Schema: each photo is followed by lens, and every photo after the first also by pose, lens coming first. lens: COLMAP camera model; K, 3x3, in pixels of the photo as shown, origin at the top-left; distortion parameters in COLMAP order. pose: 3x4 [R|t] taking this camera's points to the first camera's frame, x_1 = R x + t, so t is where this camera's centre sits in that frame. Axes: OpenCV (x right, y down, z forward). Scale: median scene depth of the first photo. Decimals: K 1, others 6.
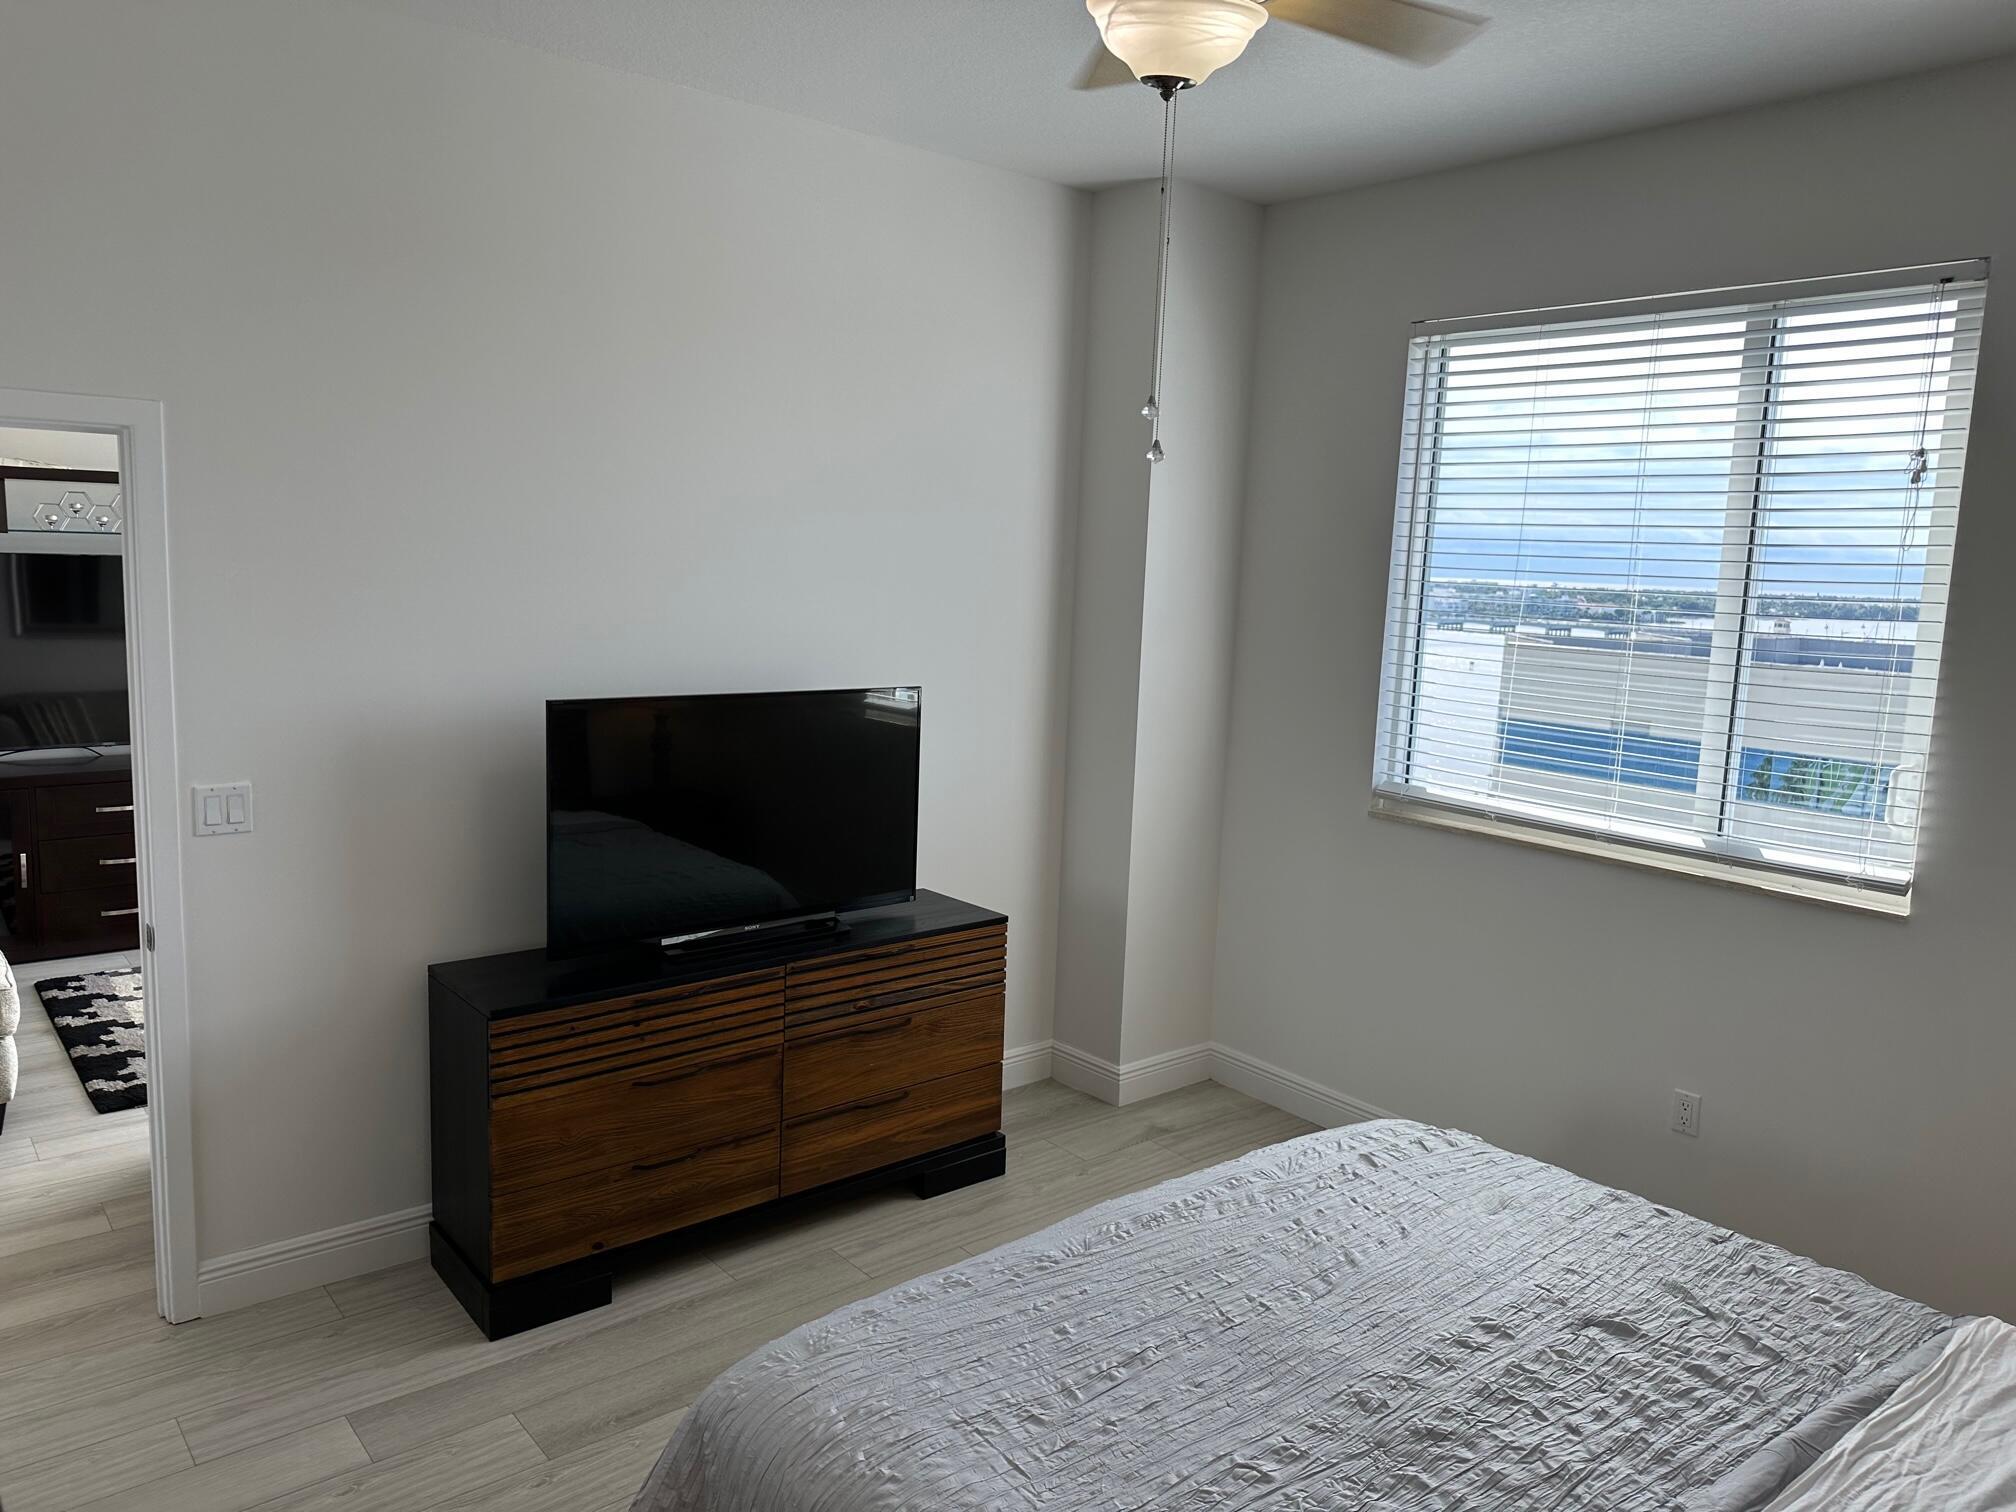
lens RADIAL K [[1405.4, 0, 1013.3], [0, 1405.4, 738.1], [0, 0, 1]] dist [0.070185, -0.095204]
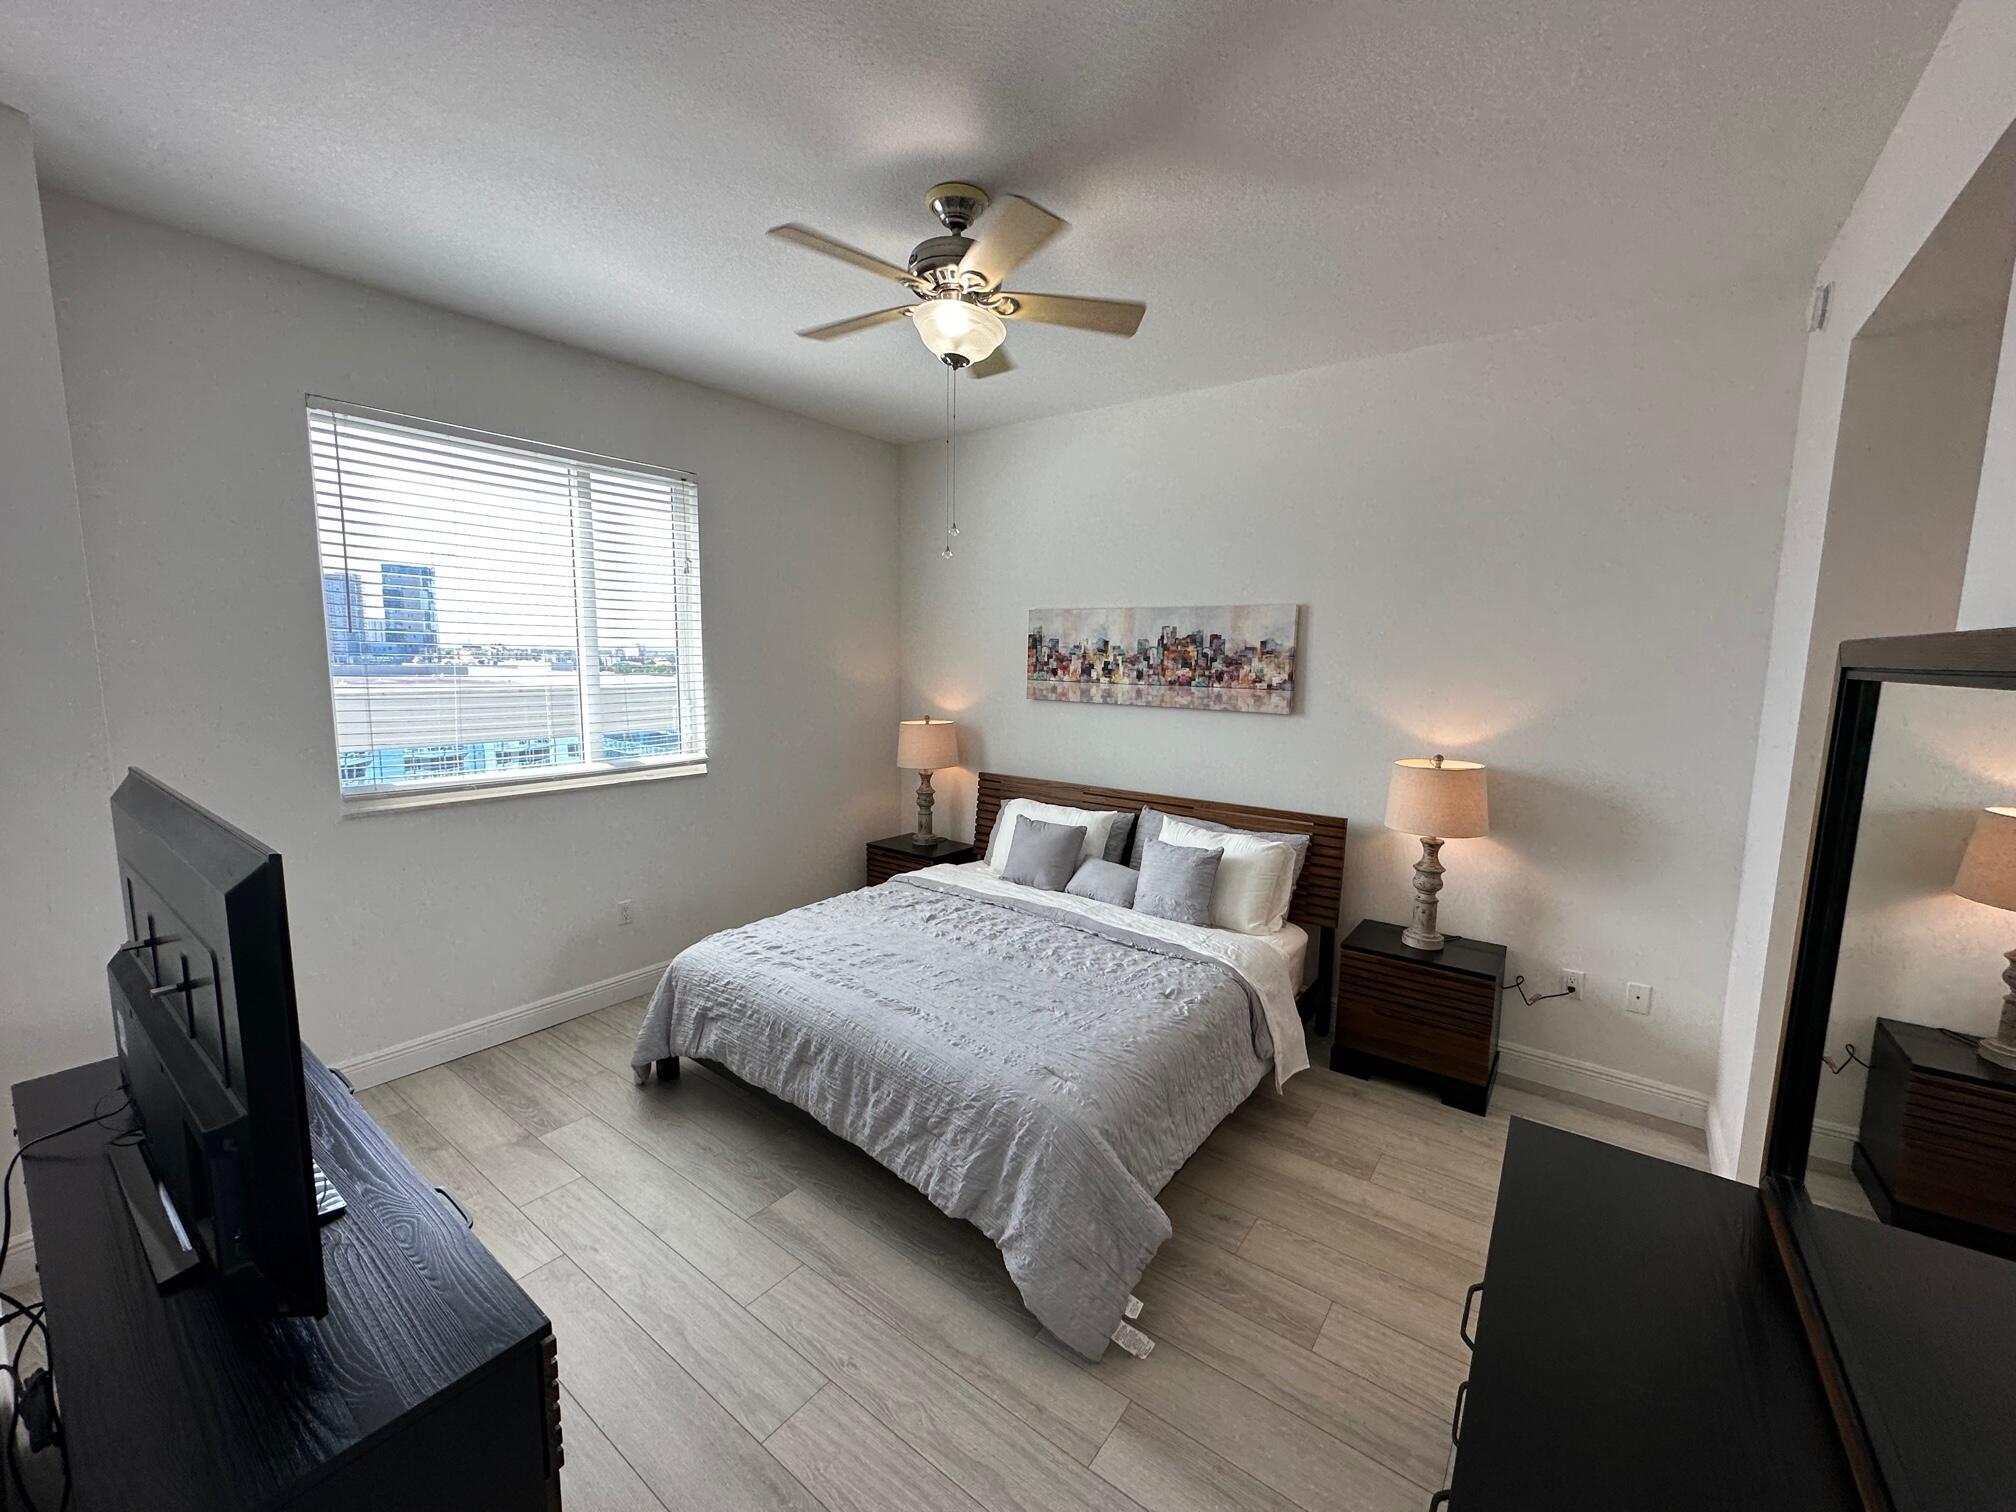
lens RADIAL K [[802.7, 0, 1006.4], [0, 802.7, 753.8], [0, 0, 1]] dist [-0.002641, 0.000832]
pose [[-0.219345, -0.163109, 0.961916, -0.665959], [0.101109, 0.976818, 0.188691, -0.090563], [-0.970394, 0.138647, -0.197768, 0.790153]]
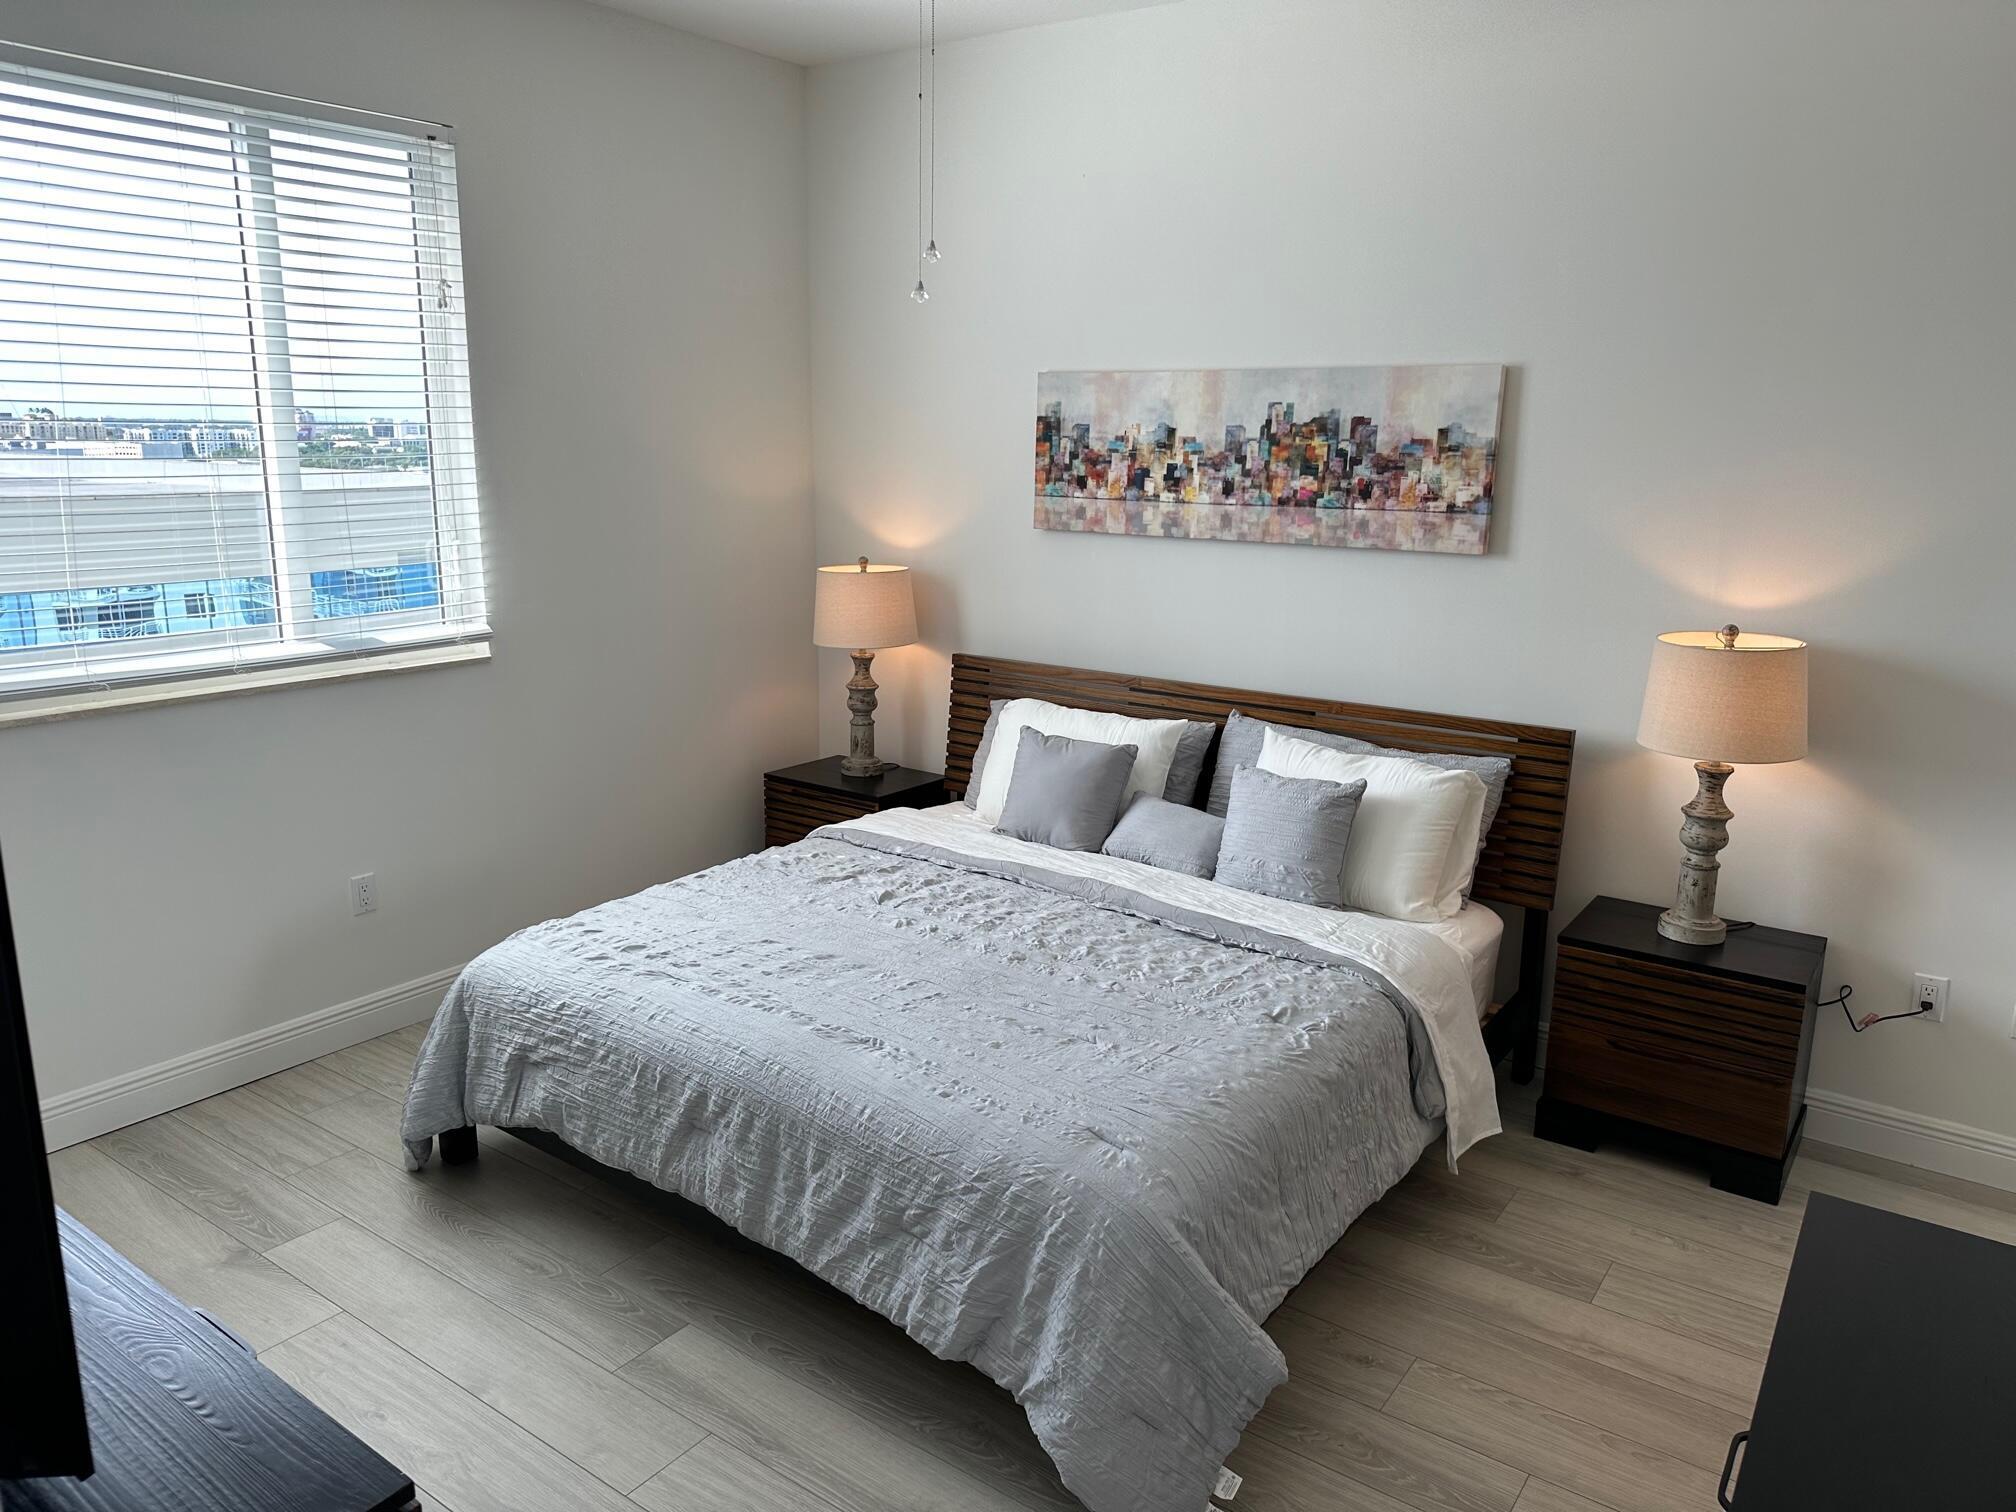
lens RADIAL K [[1405.4, 0, 998.9], [0, 1405.4, 743.2], [0, 0, 1]] dist [0.070185, -0.095204]
pose [[-0.236414, -0.252061, 0.938389, -0.711157], [0.101574, 0.954063, 0.281861, -0.116283], [-0.966329, 0.161952, -0.199951, 0.824387]]
